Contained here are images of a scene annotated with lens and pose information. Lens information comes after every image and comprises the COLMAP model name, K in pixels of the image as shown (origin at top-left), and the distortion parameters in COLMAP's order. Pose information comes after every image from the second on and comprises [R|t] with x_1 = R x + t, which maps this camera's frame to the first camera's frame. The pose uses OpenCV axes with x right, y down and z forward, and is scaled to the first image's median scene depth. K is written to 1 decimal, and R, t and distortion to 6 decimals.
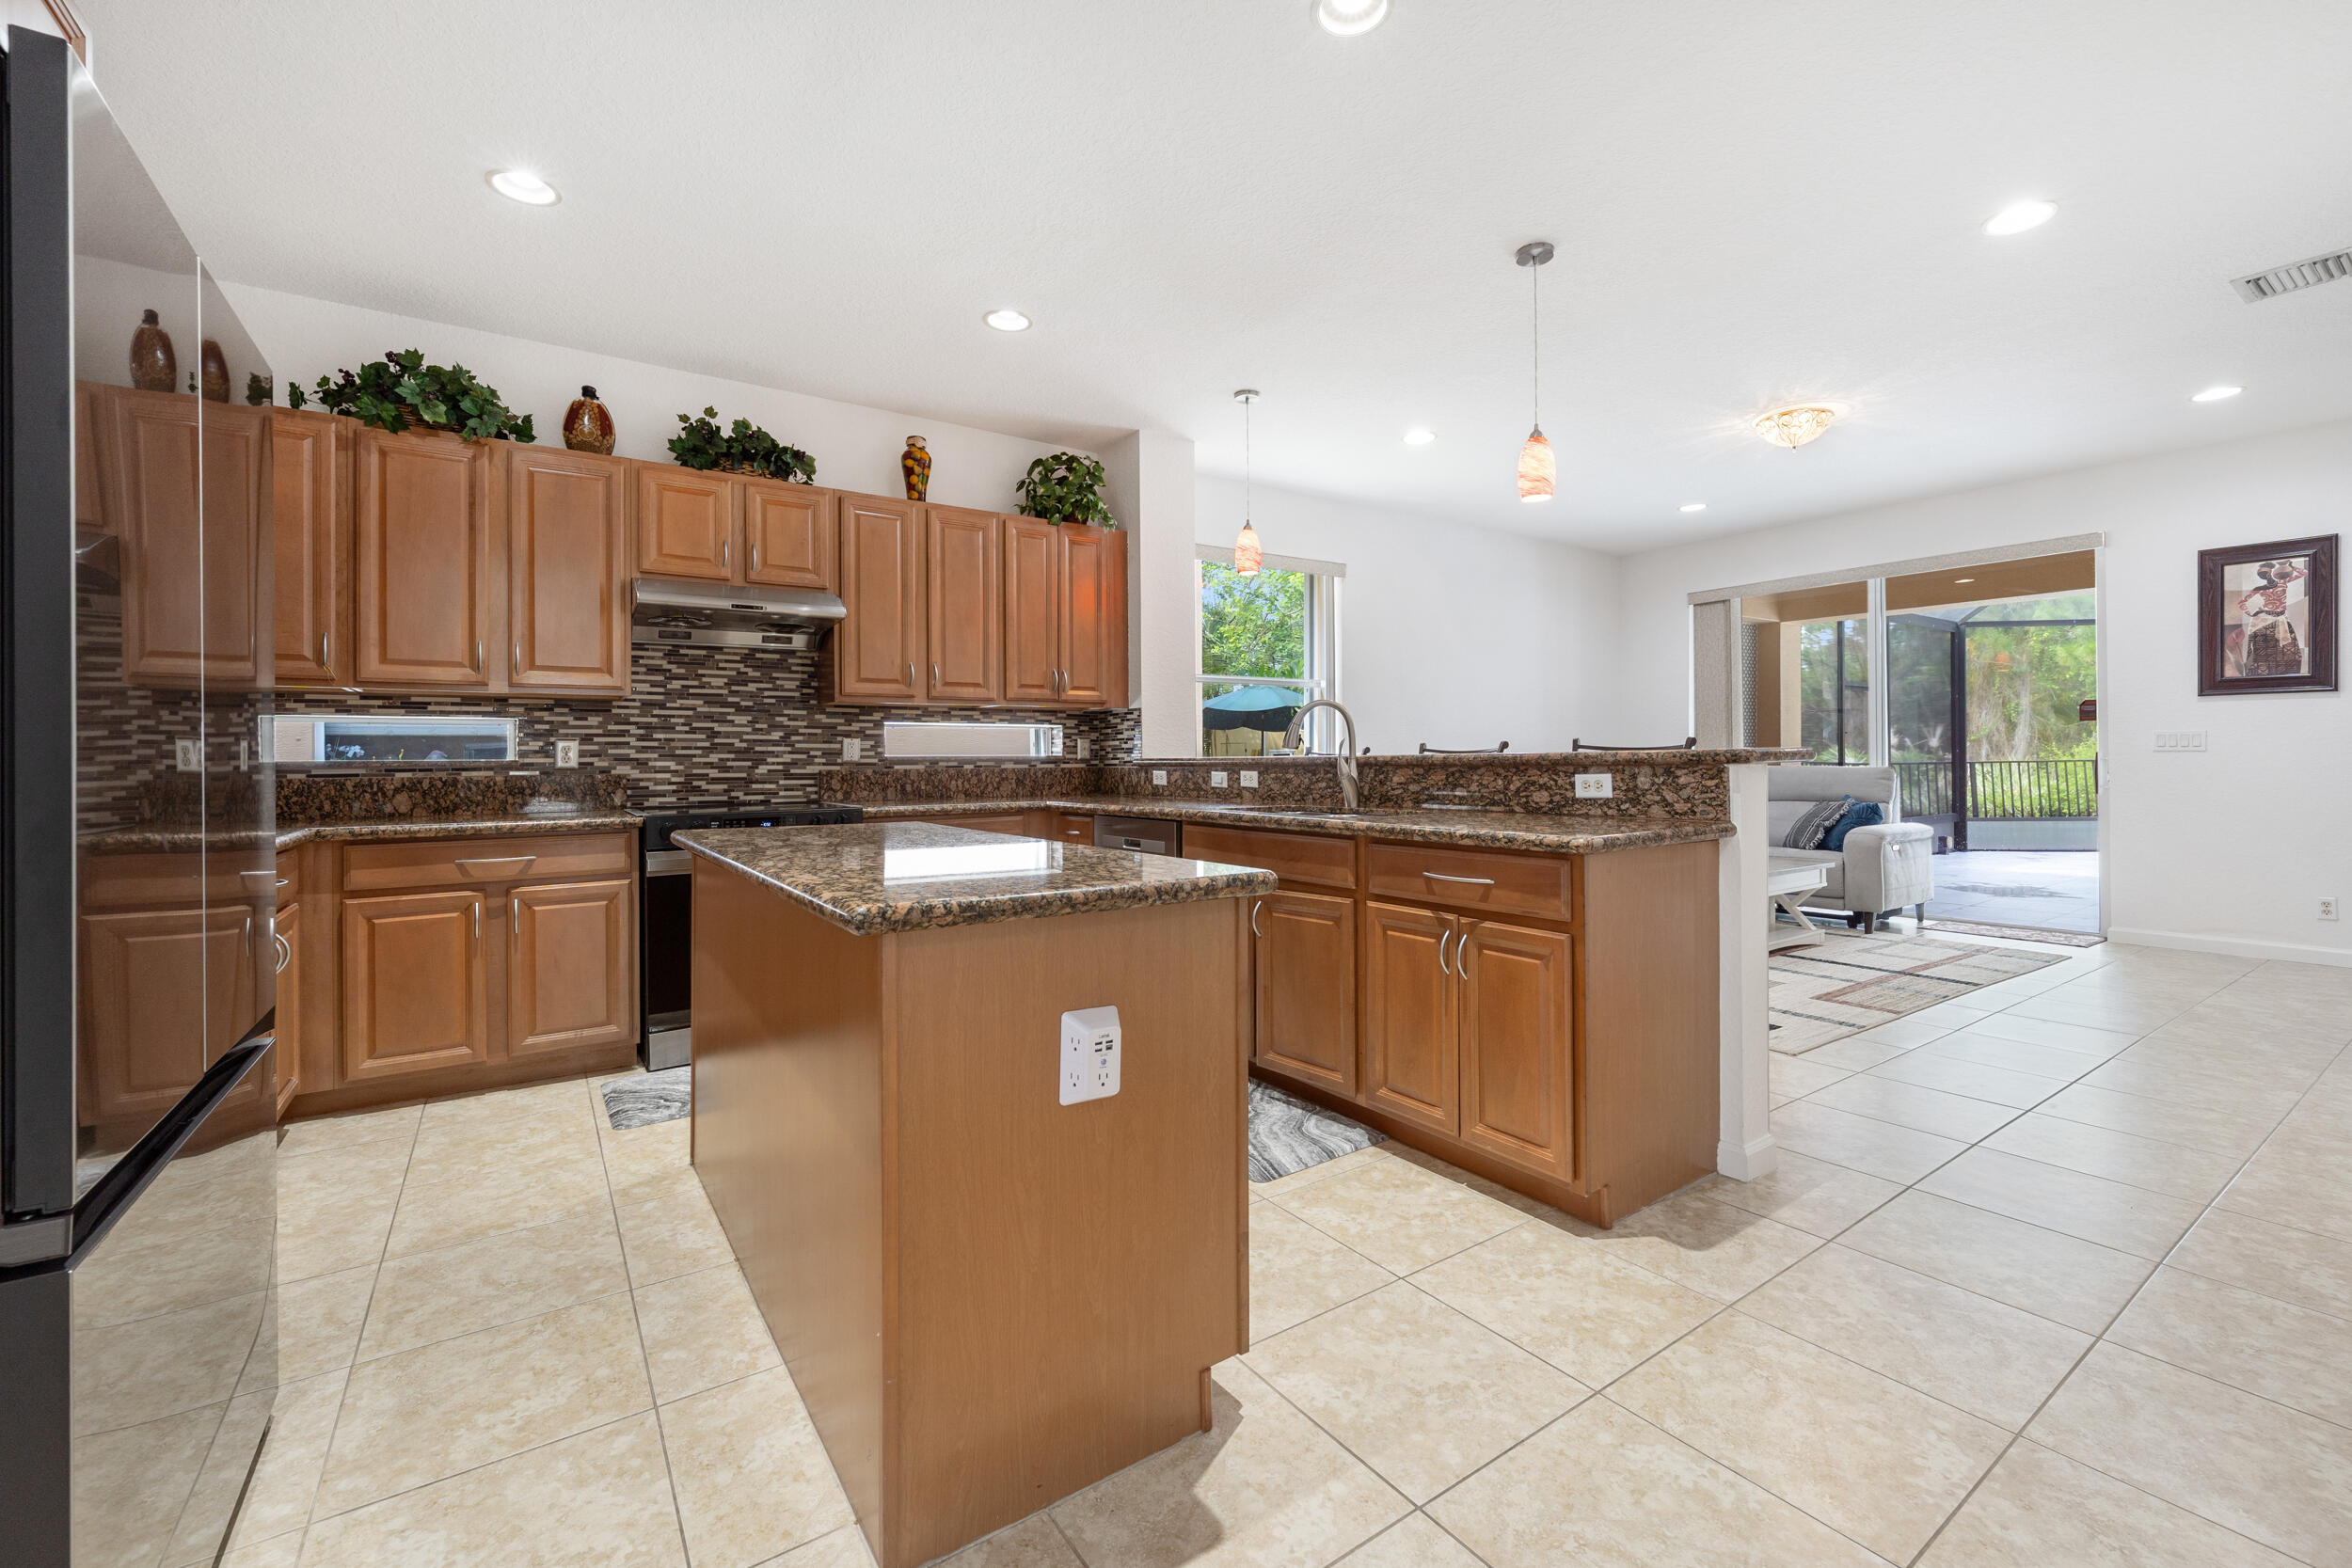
lens RADIAL K [[958.5, 0, 1165.9], [0, 958.5, 742.1], [0, 0, 1]] dist [0.006472, -0.002148]
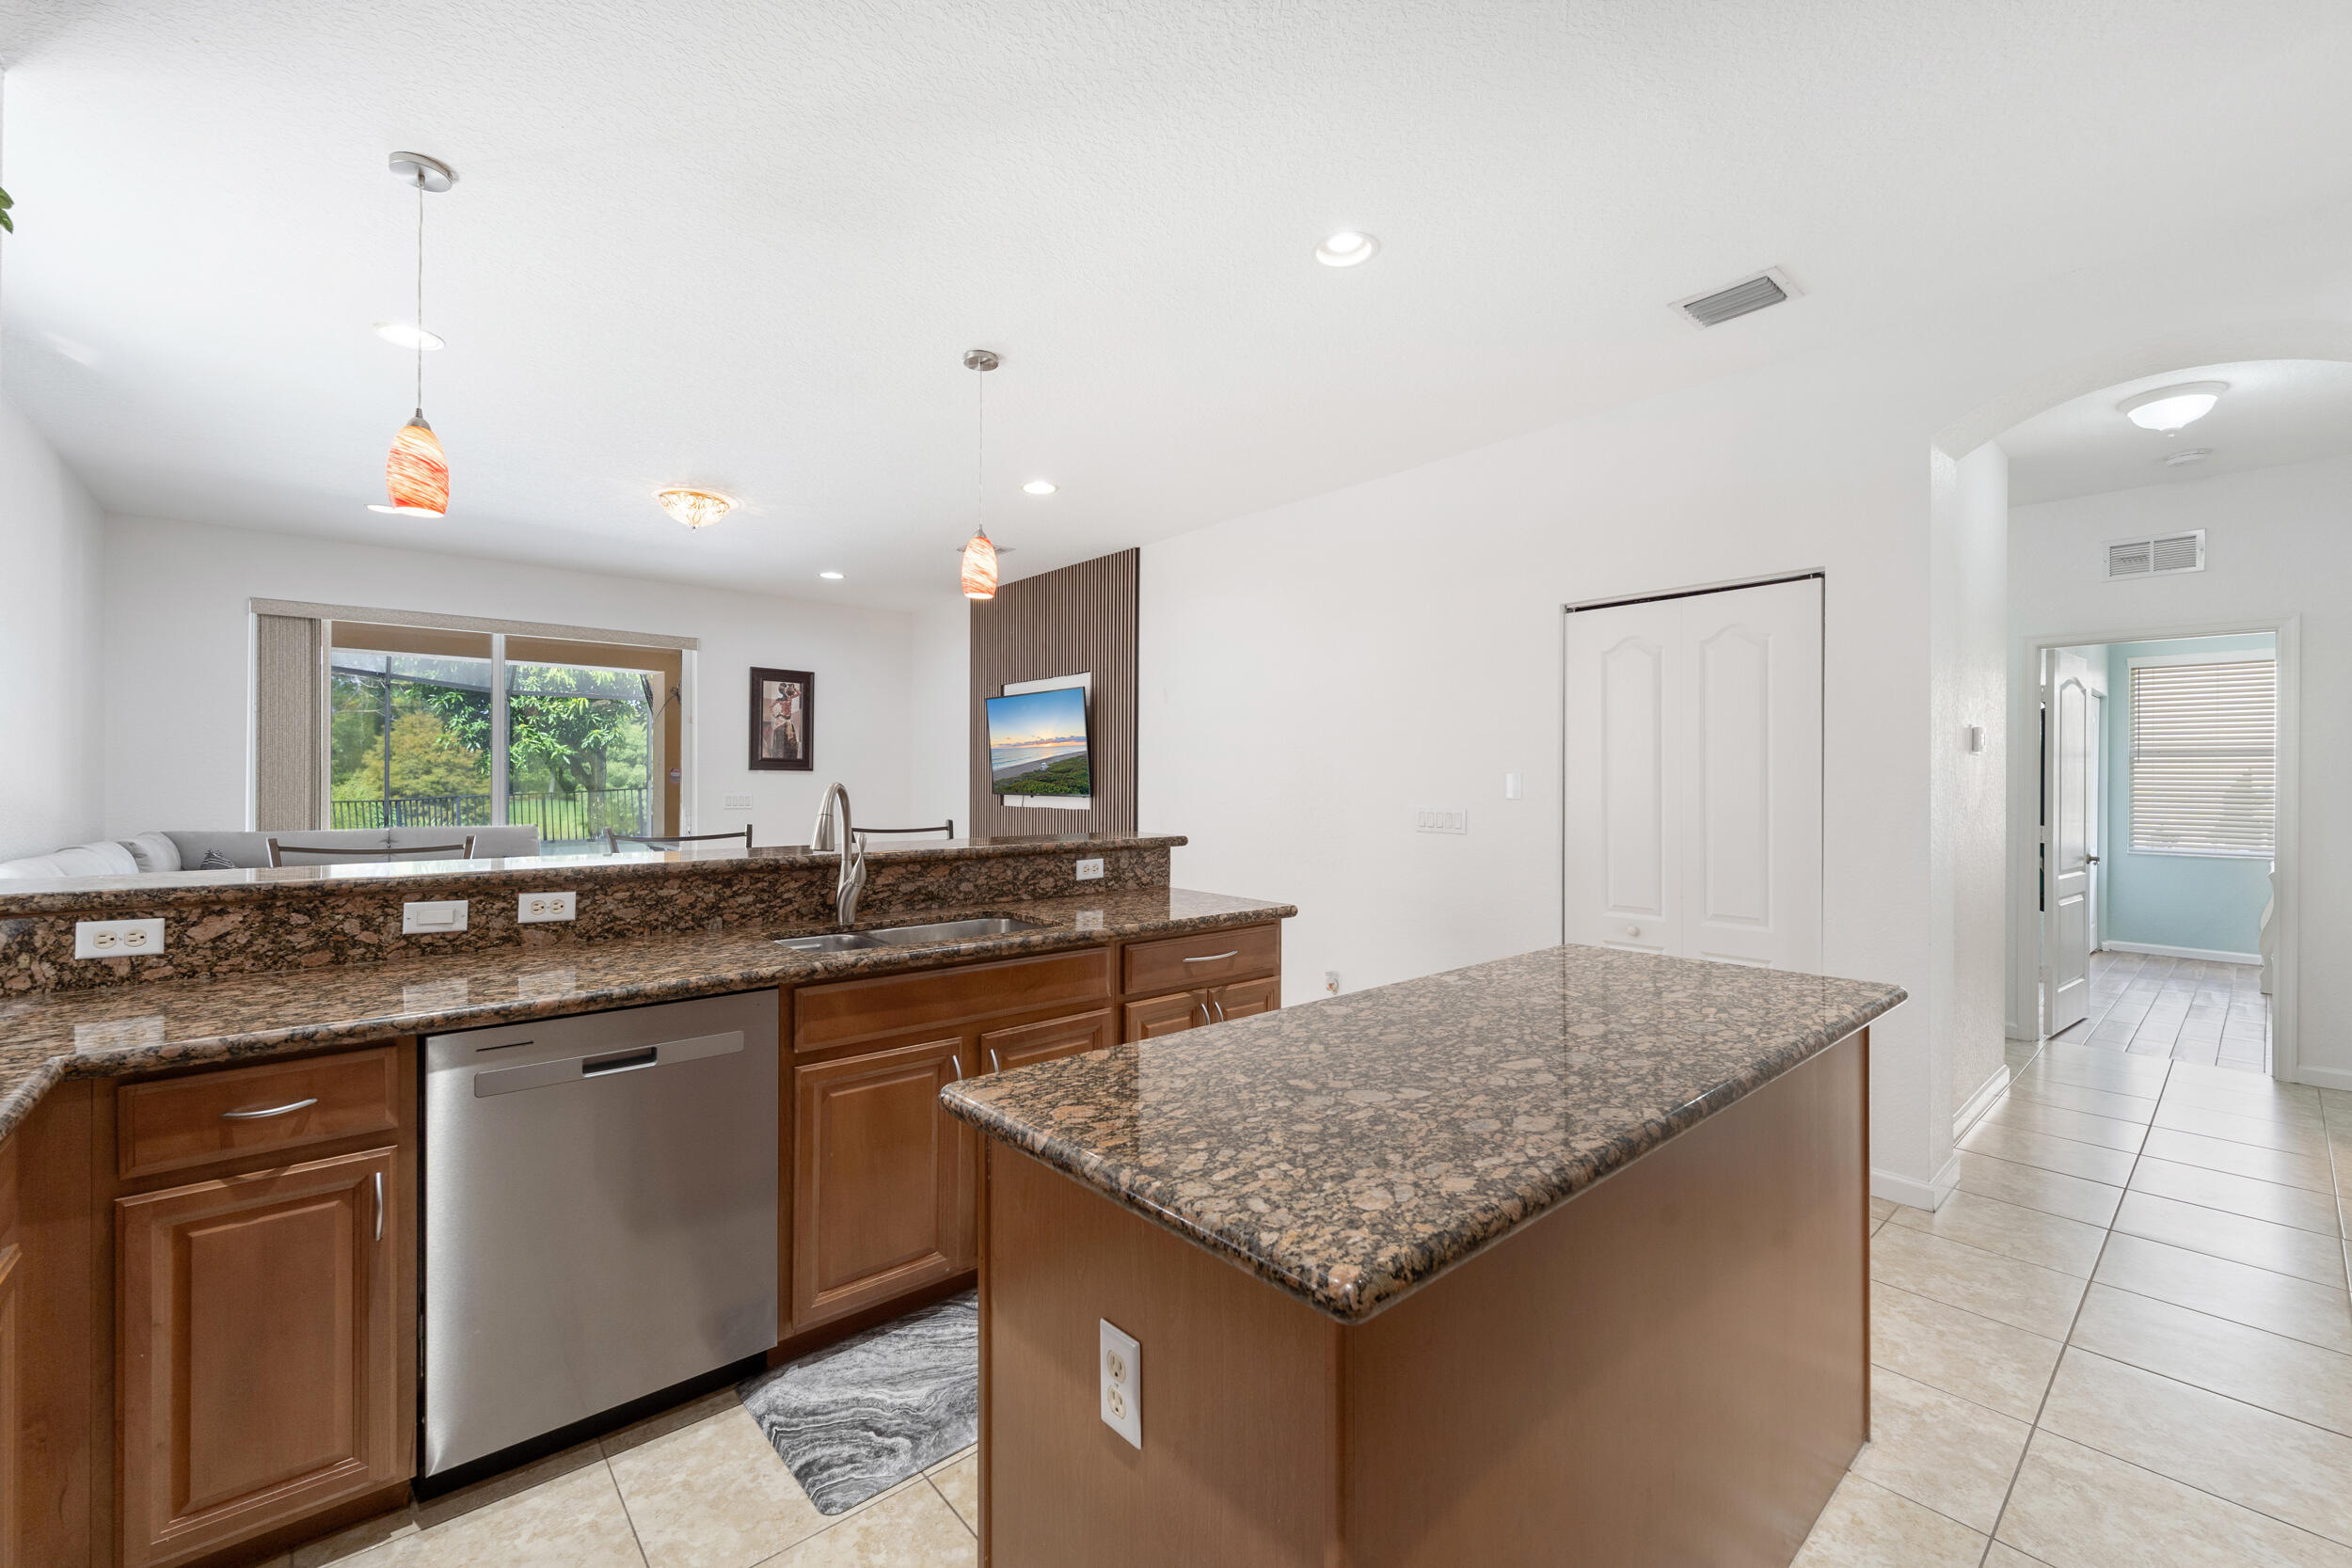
lens RADIAL K [[958.5, 0, 1180.0], [0, 958.5, 772.4], [0, 0, 1]] dist [0.006472, -0.002148]
pose [[-0.124664, 0.017733, 0.992040, -0.563987], [-0.020172, 0.999588, -0.020403, -0.039404], [-0.991994, -0.022555, -0.124255, 0.769086]]
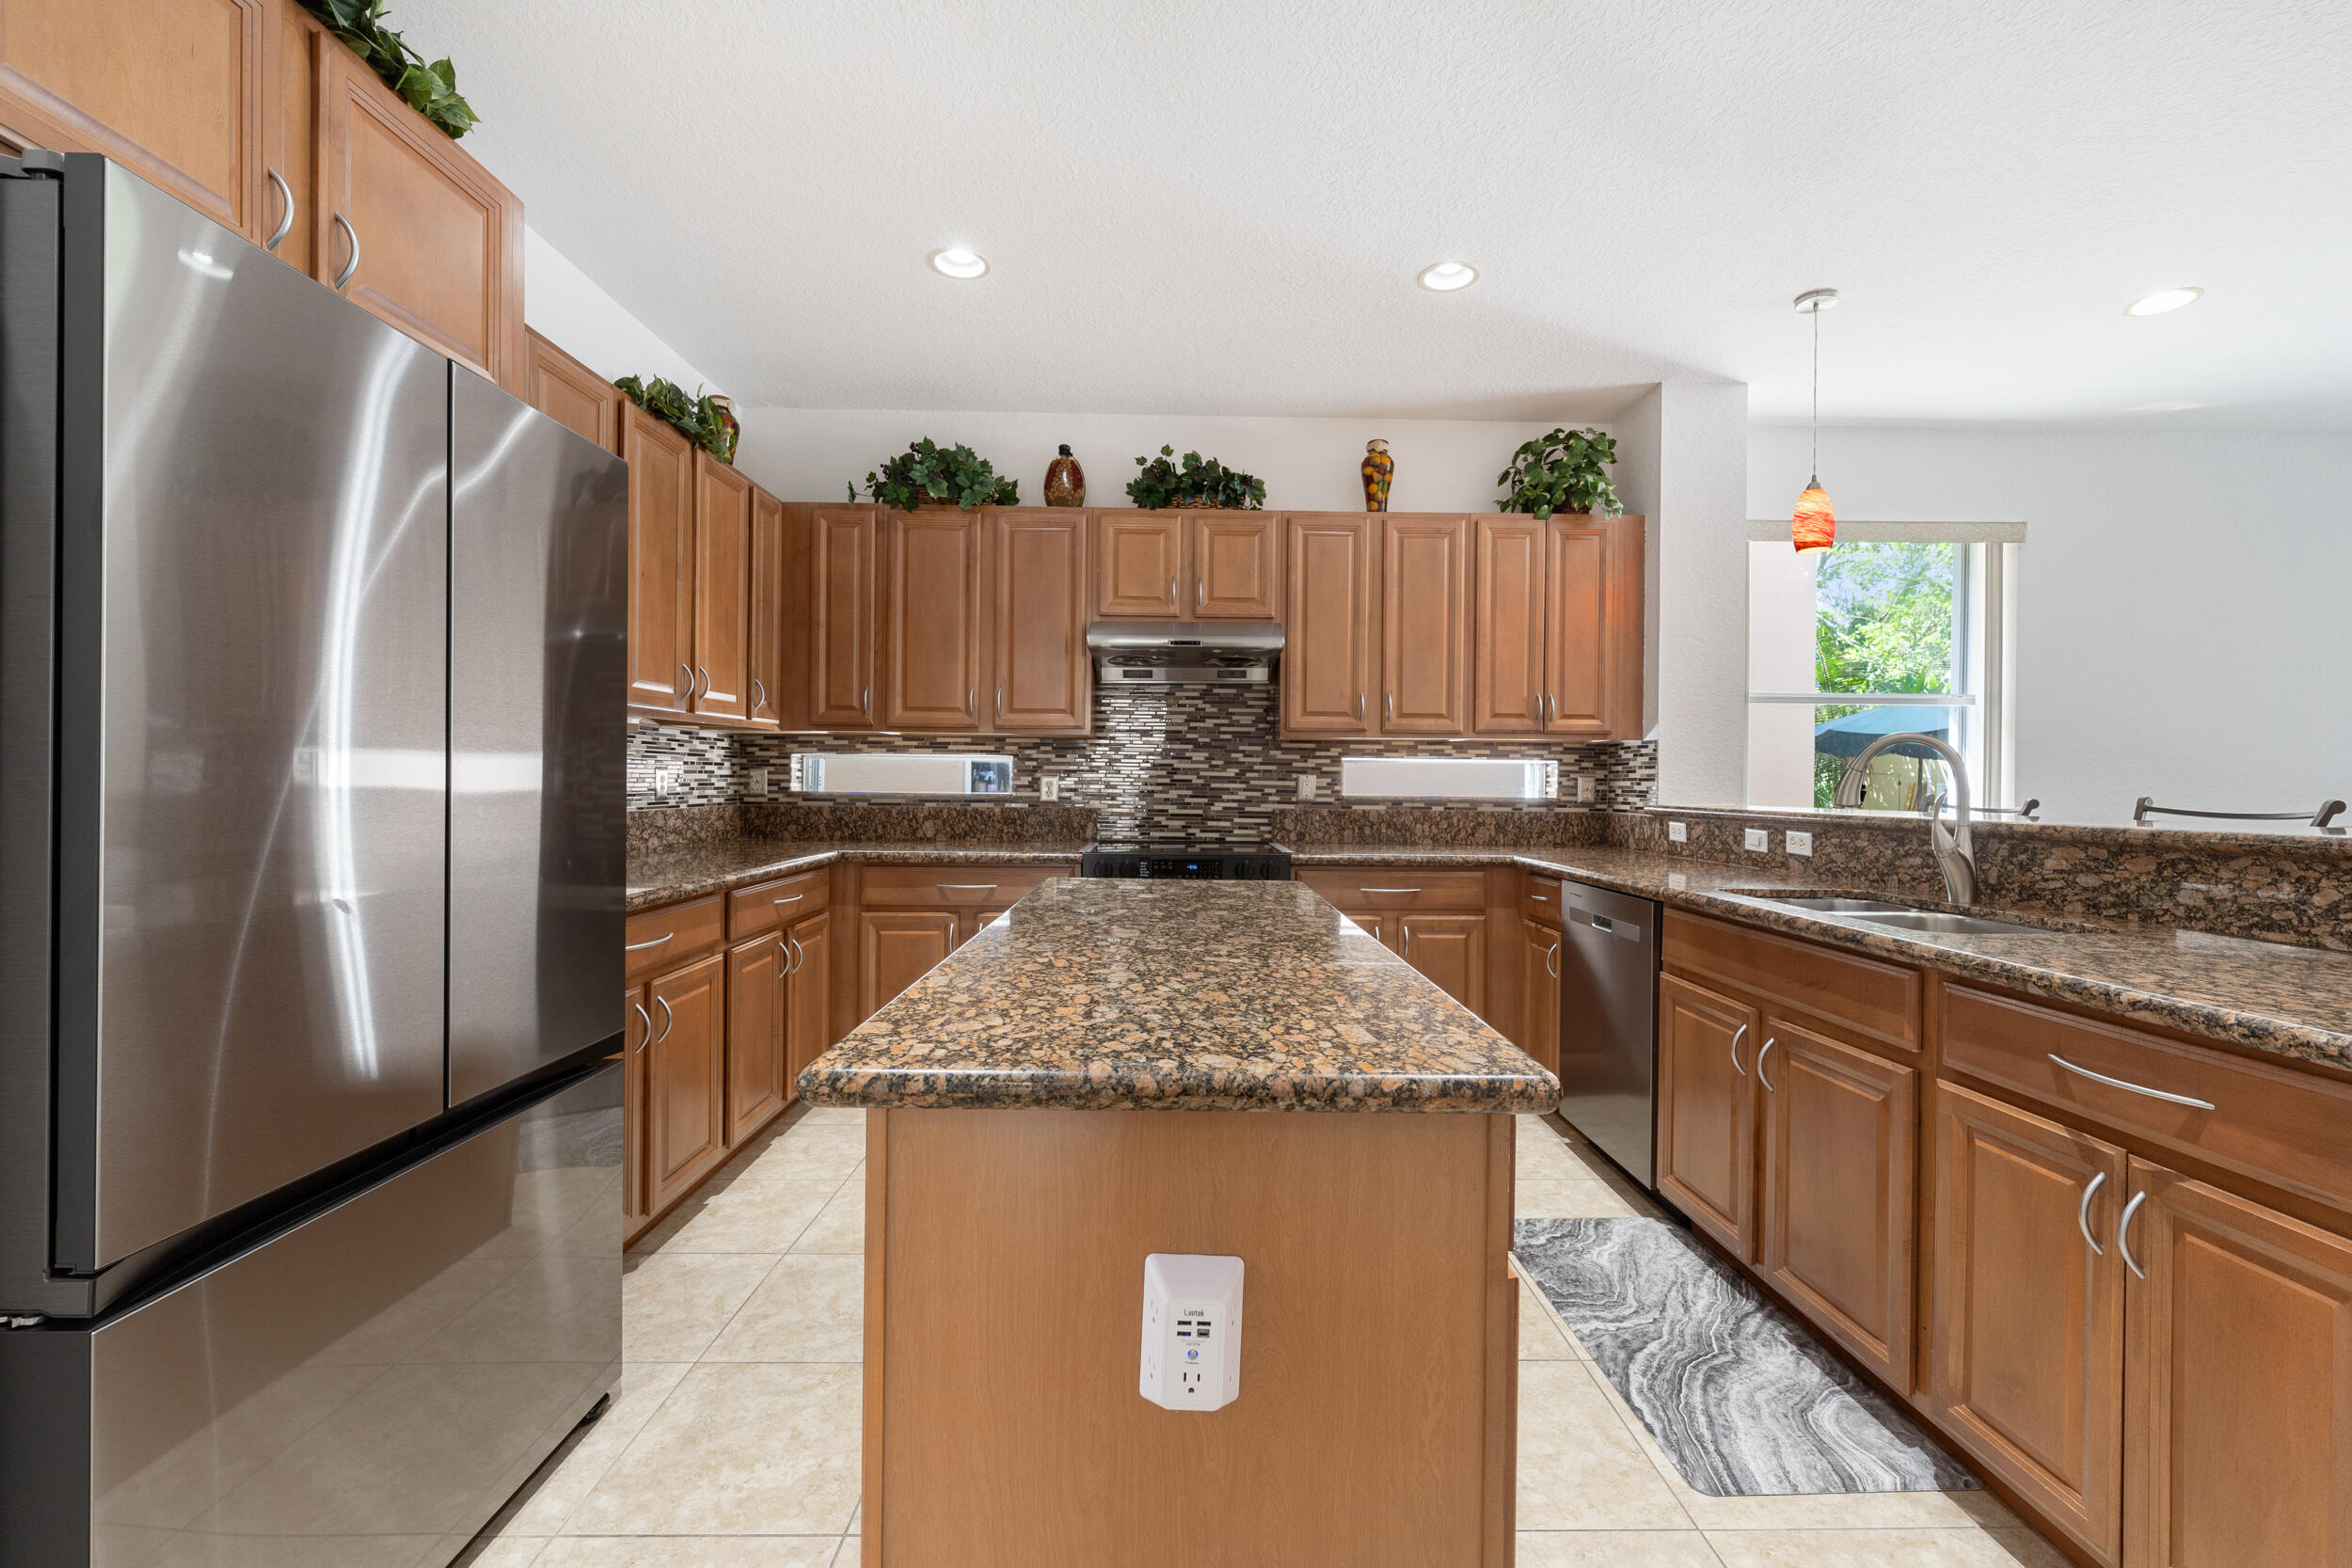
lens RADIAL K [[958.5, 0, 1195.1], [0, 958.5, 774.8], [0, 0, 1]] dist [0.006472, -0.002148]
pose [[0.842913, 0.013336, -0.537884, 0.100314], [-0.007705, 0.999889, 0.012718, -0.018841], [0.537994, -0.006576, 0.842923, 0.180531]]
